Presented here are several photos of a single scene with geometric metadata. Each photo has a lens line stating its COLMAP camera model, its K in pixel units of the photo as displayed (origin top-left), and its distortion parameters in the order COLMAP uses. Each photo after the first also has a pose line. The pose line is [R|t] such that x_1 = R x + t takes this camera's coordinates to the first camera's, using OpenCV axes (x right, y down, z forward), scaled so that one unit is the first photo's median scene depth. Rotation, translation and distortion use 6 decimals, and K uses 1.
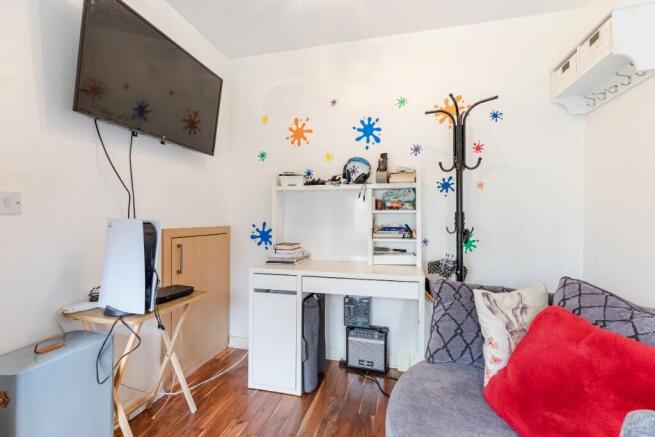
lens RADIAL K [[294.3, 0, 327.9], [0, 294.3, 221.9], [0, 0, 1]] dist [0.001891, 0.000217]
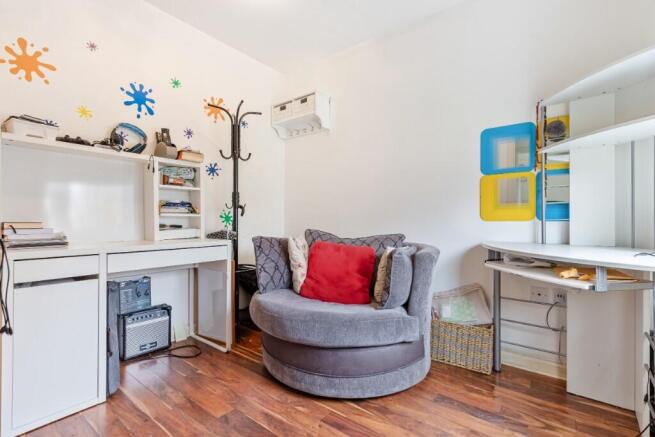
lens RADIAL K [[297.5, 0, 329.0], [0, 297.5, 221.2], [0, 0, 1]] dist [0.002777, 0.000131]
pose [[0.407726, -0.007173, 0.913076, -0.505563], [0.006292, 0.999967, 0.005046, 0.079131], [-0.913083, 0.003688, 0.407758, 0.083020]]
